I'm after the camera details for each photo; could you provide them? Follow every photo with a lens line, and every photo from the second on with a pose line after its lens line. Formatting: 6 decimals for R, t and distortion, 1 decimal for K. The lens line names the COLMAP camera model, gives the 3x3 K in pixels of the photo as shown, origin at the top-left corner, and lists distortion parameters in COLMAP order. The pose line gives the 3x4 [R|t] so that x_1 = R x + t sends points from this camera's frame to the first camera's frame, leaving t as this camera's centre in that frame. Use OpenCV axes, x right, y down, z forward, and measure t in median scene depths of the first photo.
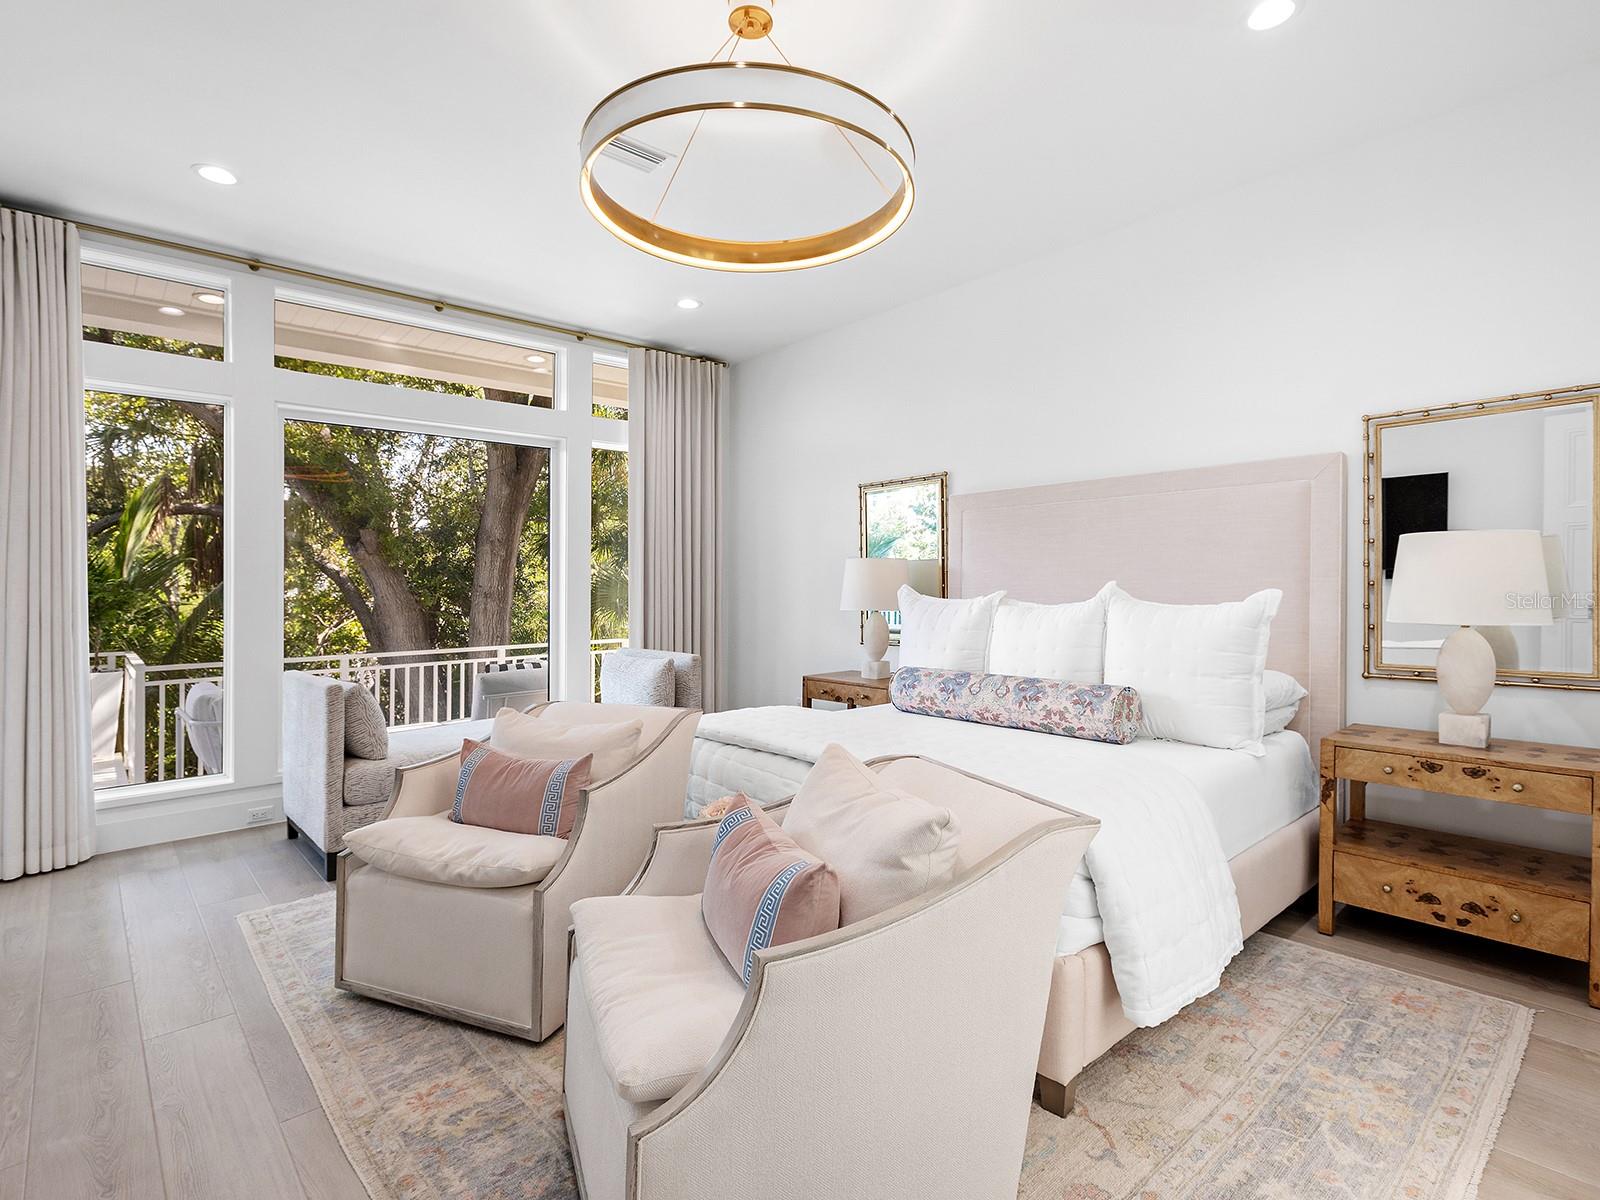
lens RADIAL K [[799.3, 0, 812.4], [0, 799.3, 604.6], [0, 0, 1]] dist [0.001905, 0.000044]
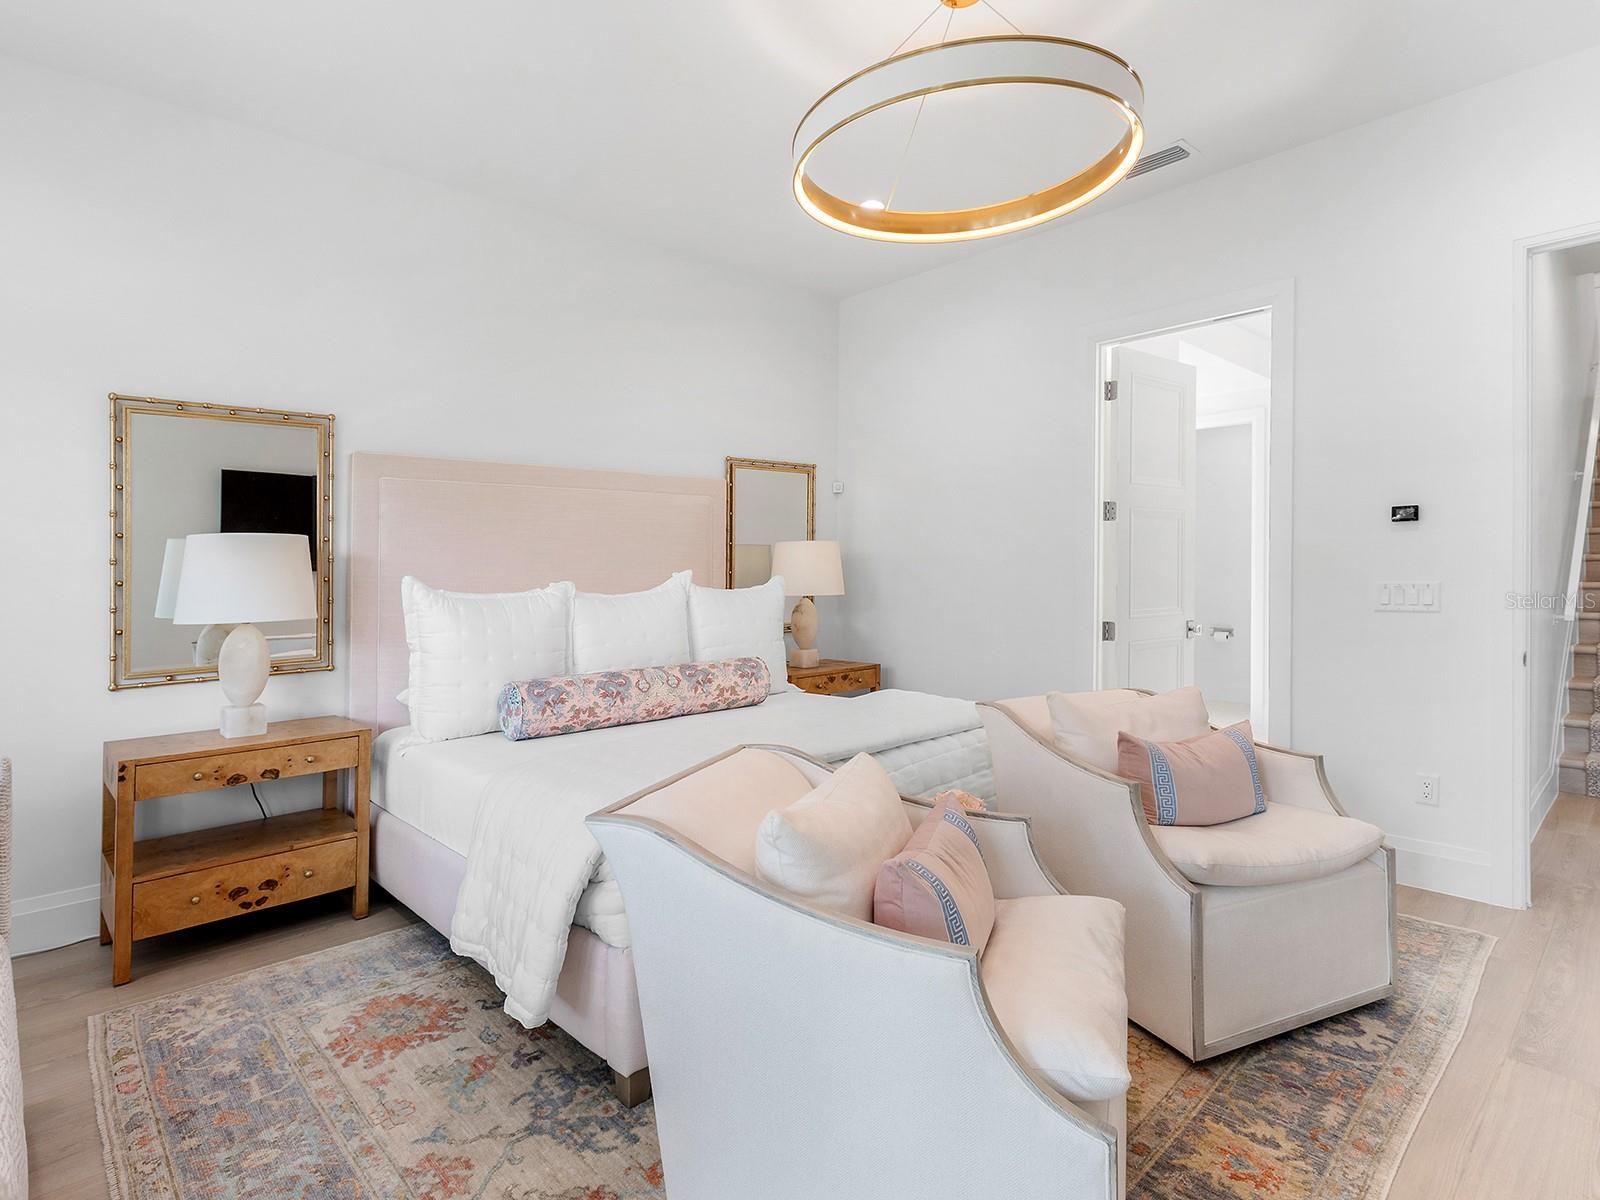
lens RADIAL K [[810.1, 0, 798.0], [0, 810.1, 629.7], [0, 0, 1]] dist [0.000115, 0.000373]
pose [[-0.005265, -0.063282, 0.997982, -0.650979], [0.038680, 0.997236, 0.063439, -0.010014], [-0.999238, 0.038936, -0.002802, 0.740335]]
